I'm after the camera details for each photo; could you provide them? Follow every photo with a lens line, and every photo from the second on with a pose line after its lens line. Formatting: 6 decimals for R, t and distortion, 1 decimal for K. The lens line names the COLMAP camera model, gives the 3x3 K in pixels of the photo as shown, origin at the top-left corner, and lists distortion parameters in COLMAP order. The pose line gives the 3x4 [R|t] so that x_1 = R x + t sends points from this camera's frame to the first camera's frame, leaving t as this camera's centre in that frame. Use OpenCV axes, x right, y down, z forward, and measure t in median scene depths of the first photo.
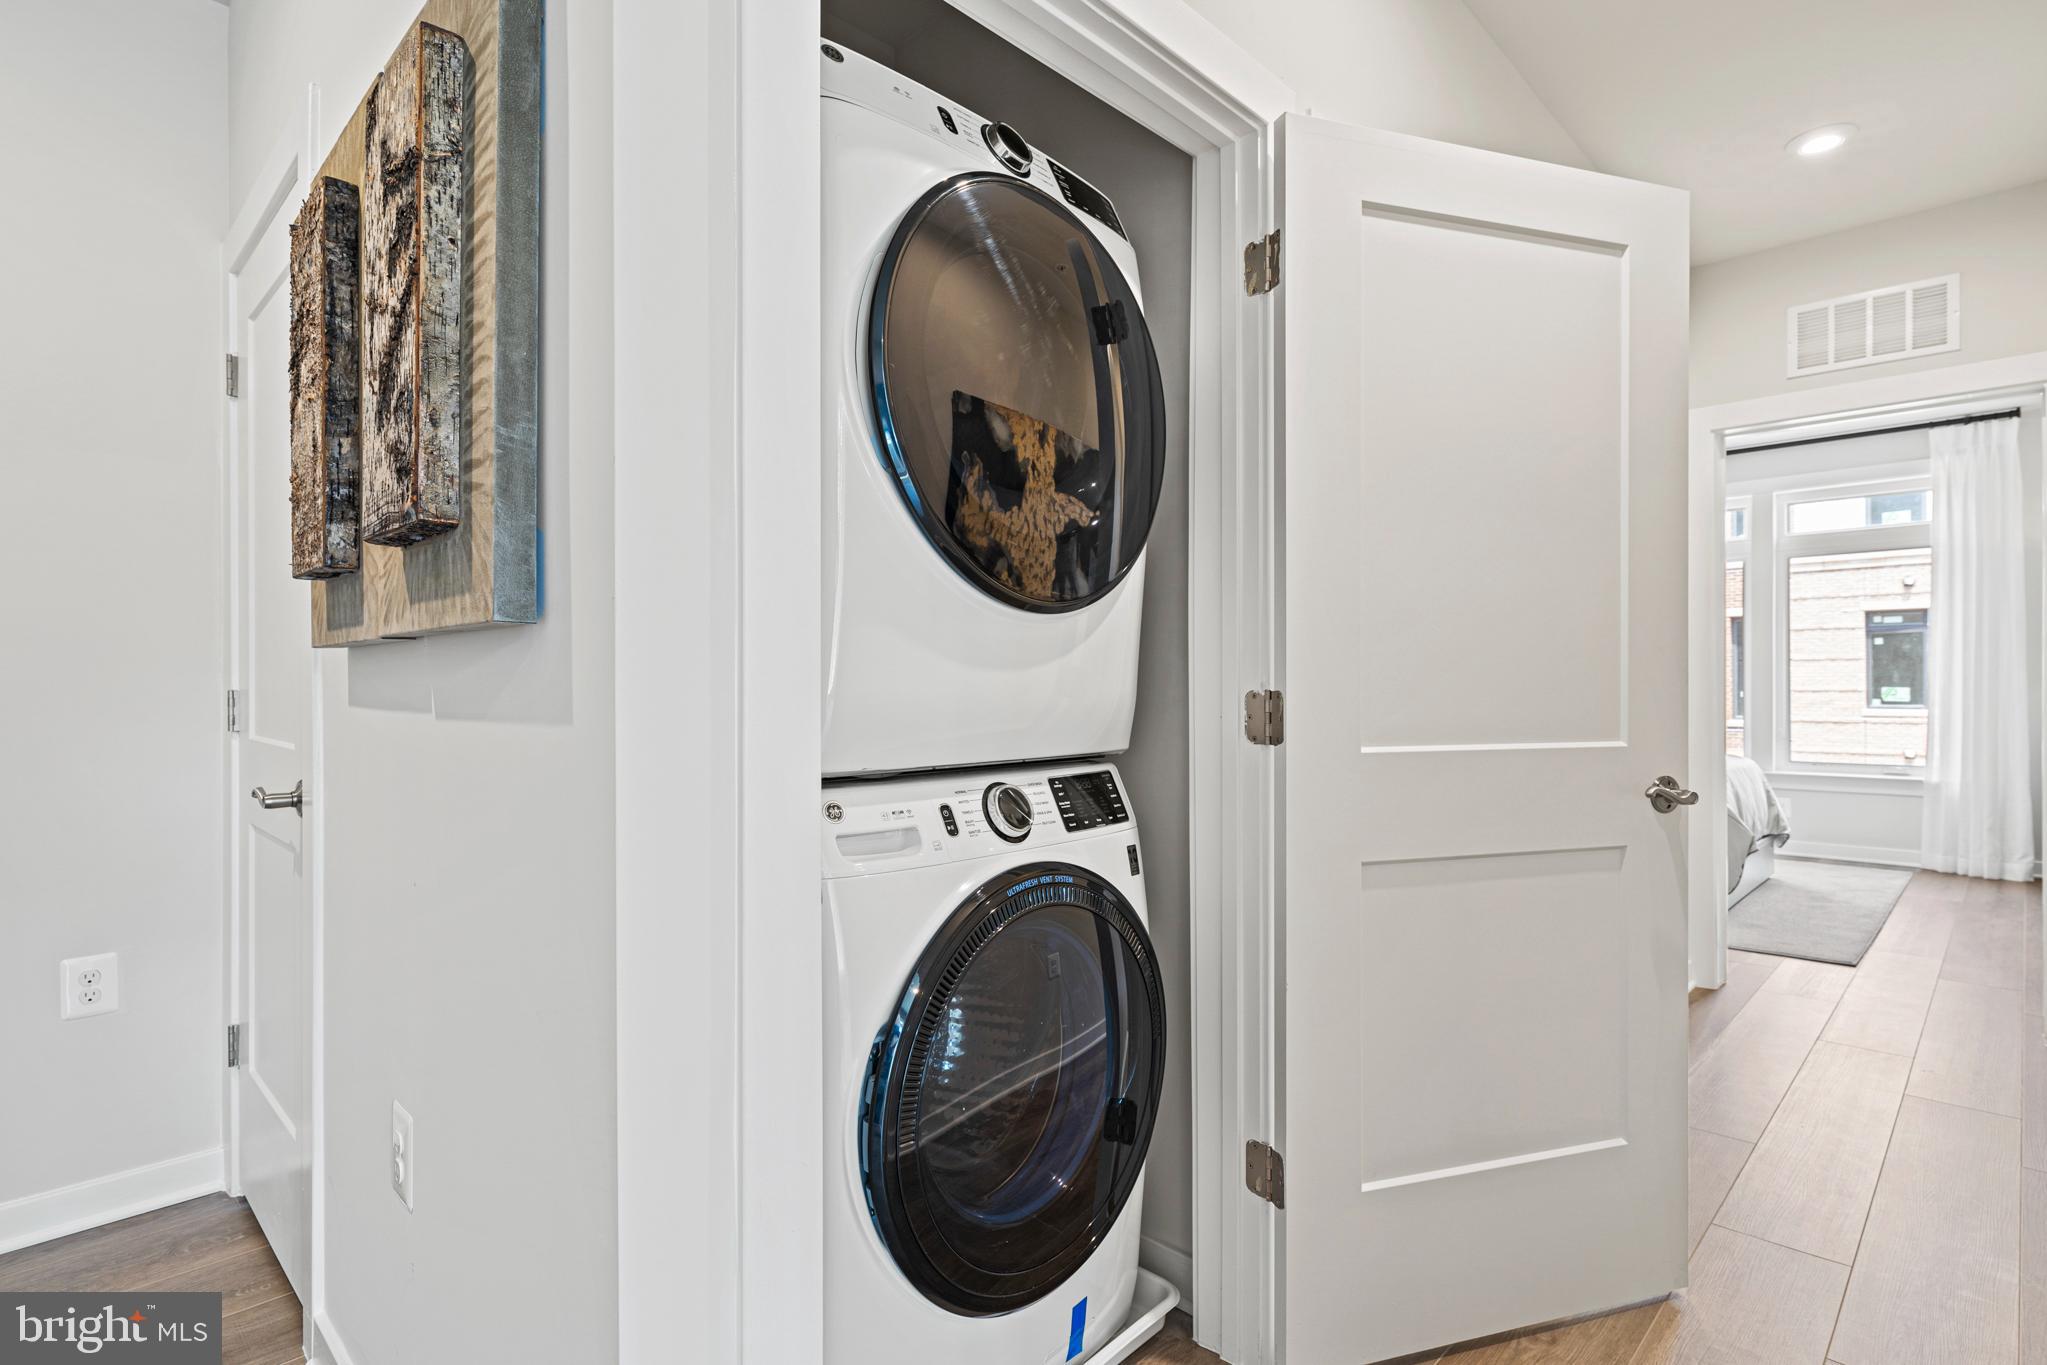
lens RADIAL K [[1039.8, 0, 1041.4], [0, 1039.8, 679.5], [0, 0, 1]] dist [0.001343, -0.001378]
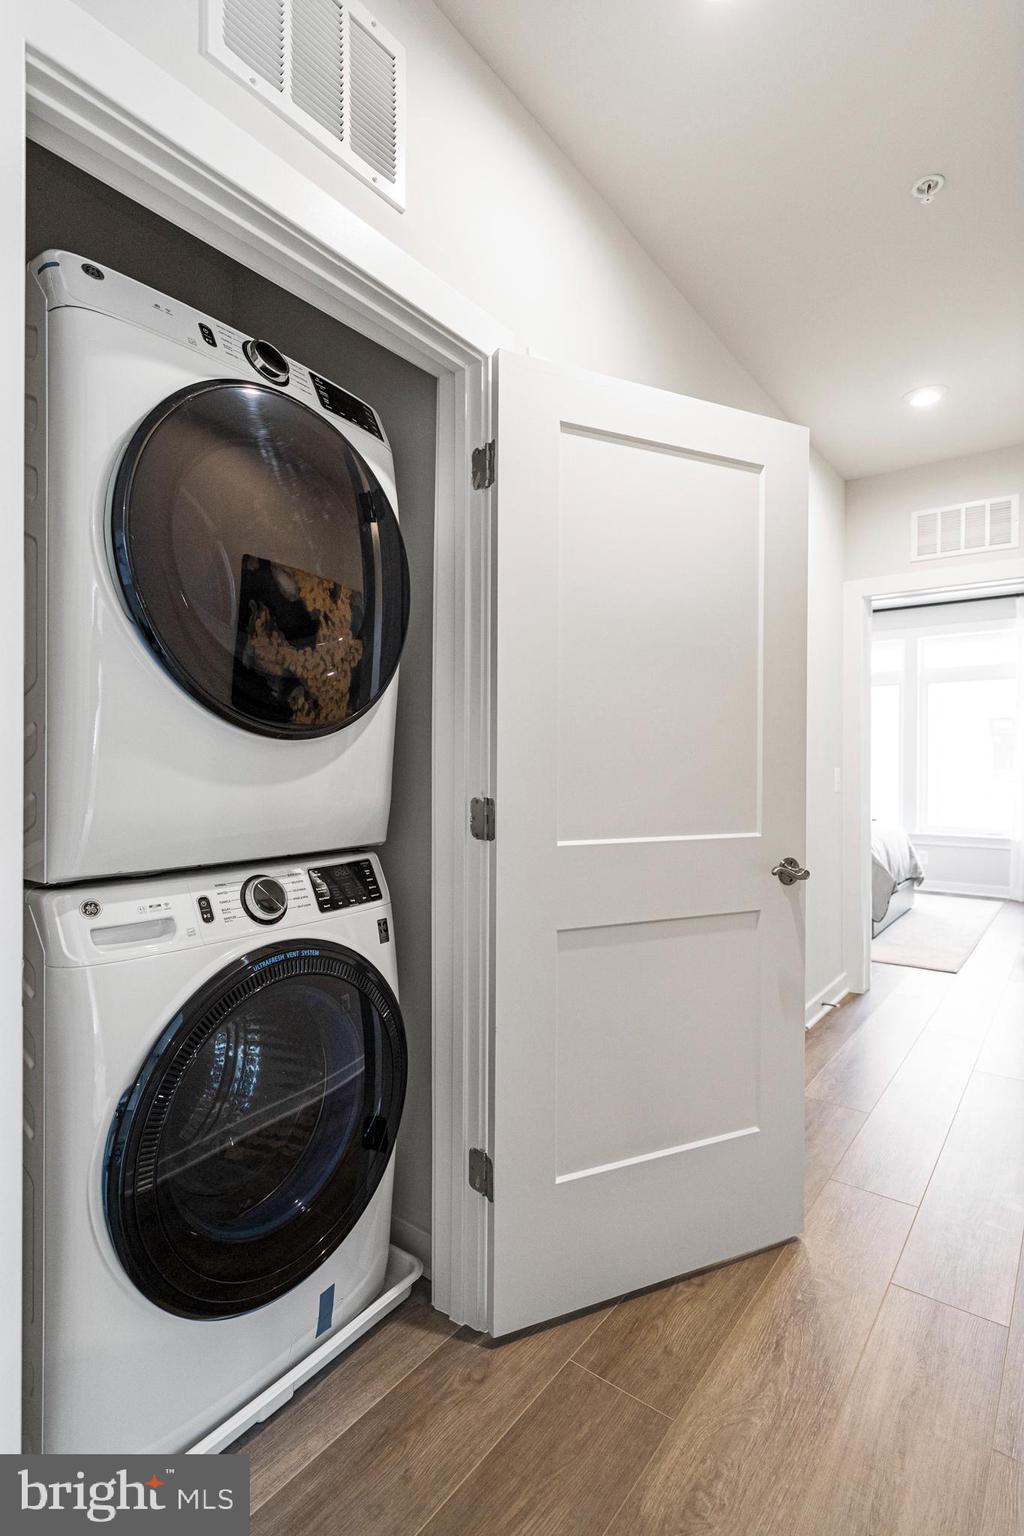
lens RADIAL K [[773.0, 0, 524.6], [0, 773.0, 759.6], [0, 0, 1]] dist [-0.002327, 0.002765]
pose [[0.992051, 0.006509, 0.125665, 0.131172], [-0.006574, 0.999978, 0.000102, -0.033802], [-0.125661, -0.000928, 0.992073, 0.043076]]
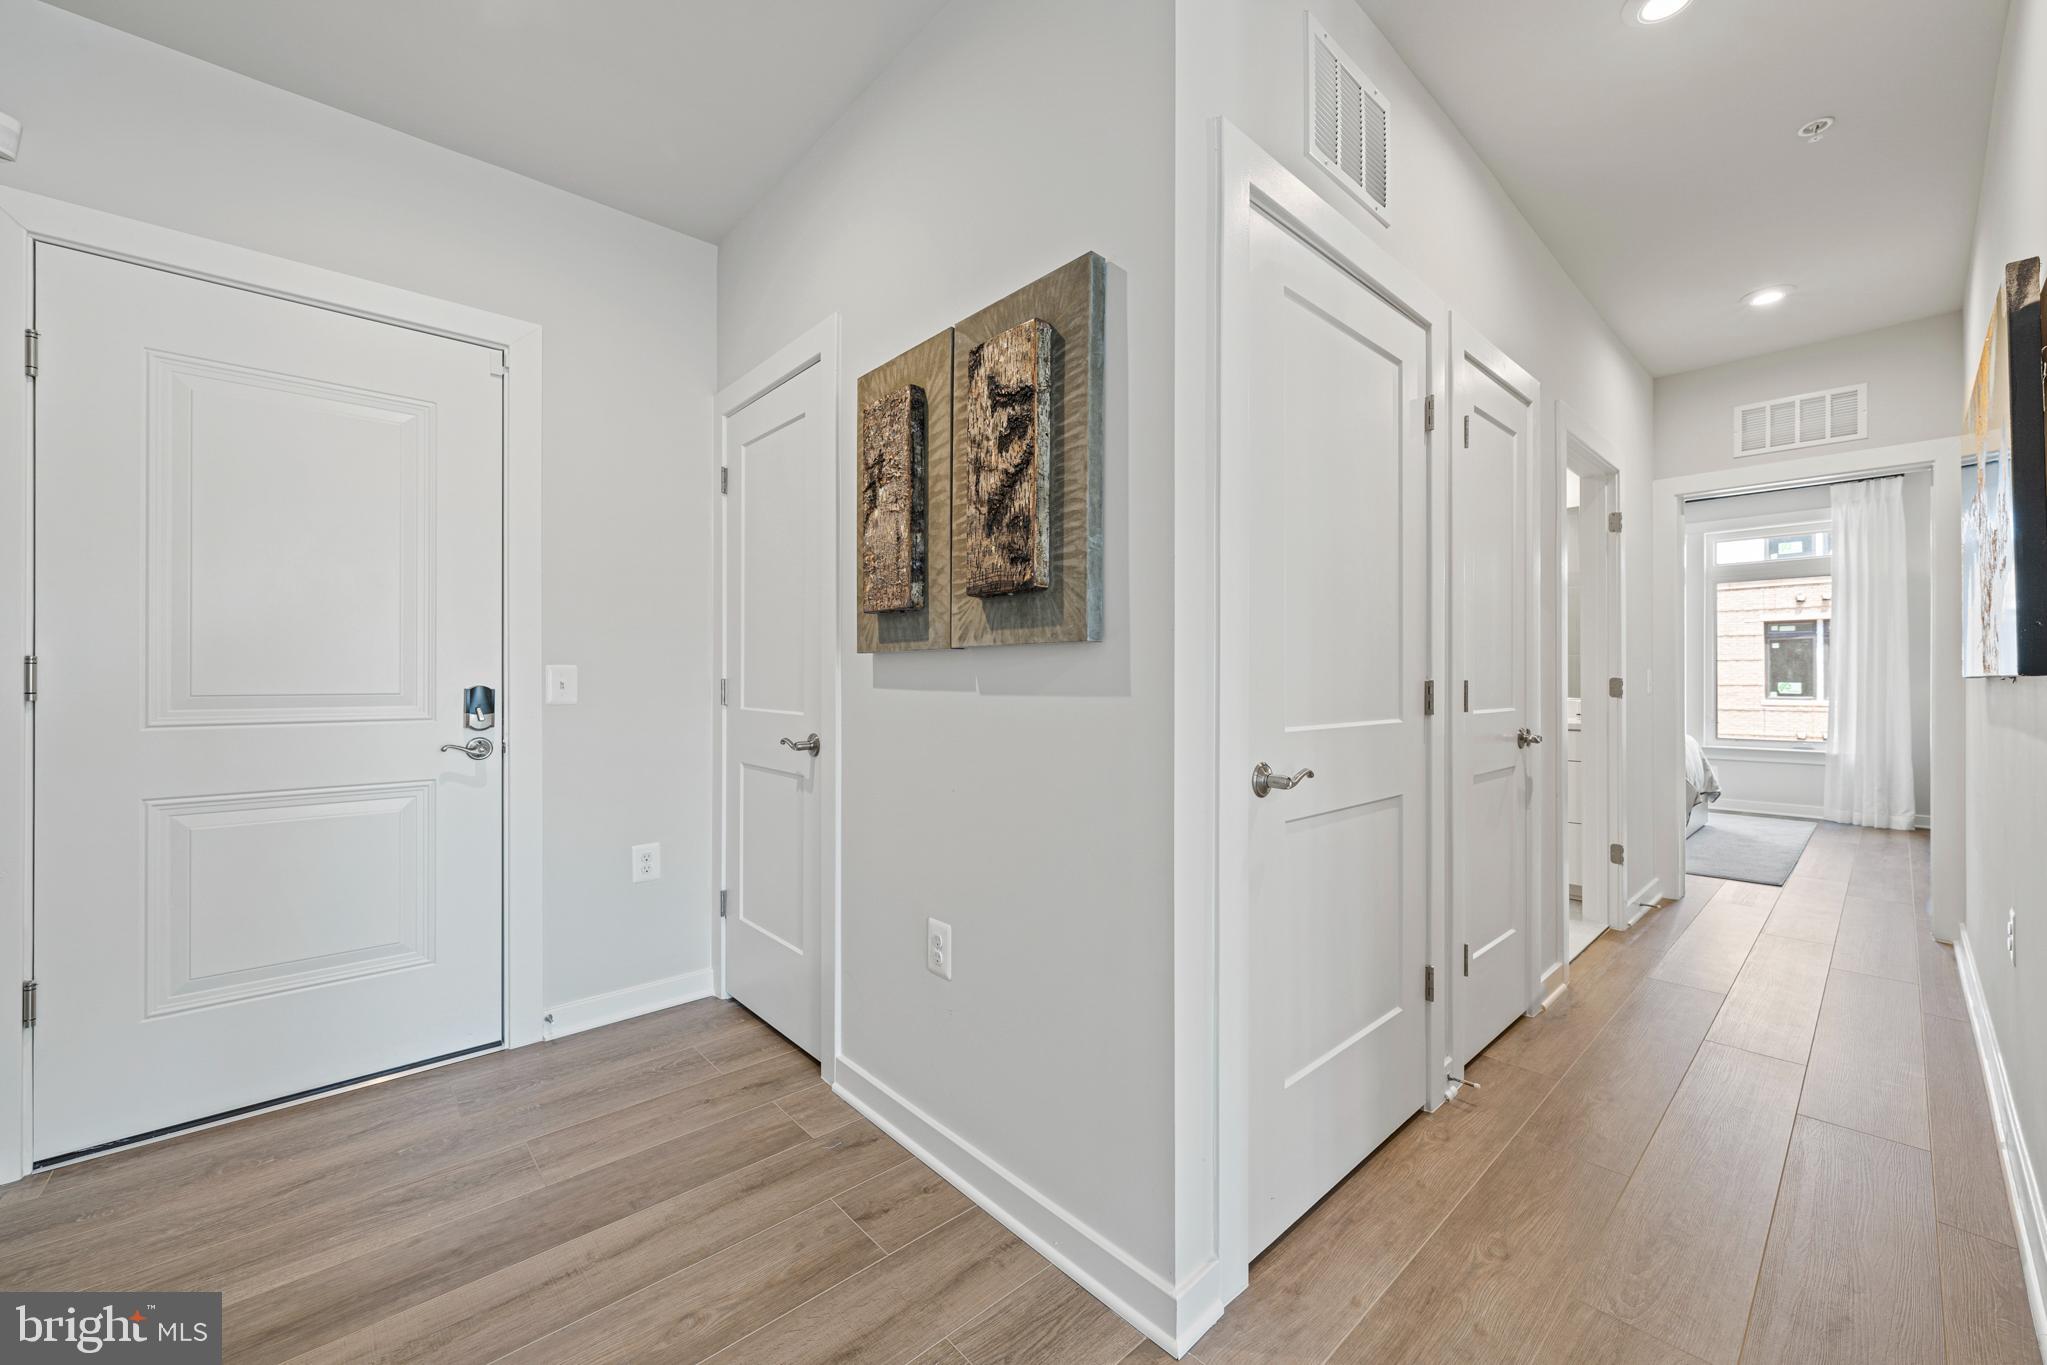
lens RADIAL K [[801.4, 0, 1044.4], [0, 801.4, 672.6], [0, 0, 1]] dist [-0.006007, 0.000675]
pose [[0.998123, 0.002976, -0.061175, -0.268001], [-0.003098, 0.999993, -0.001899, 0.001885], [0.061169, 0.002085, 0.998125, -0.232356]]
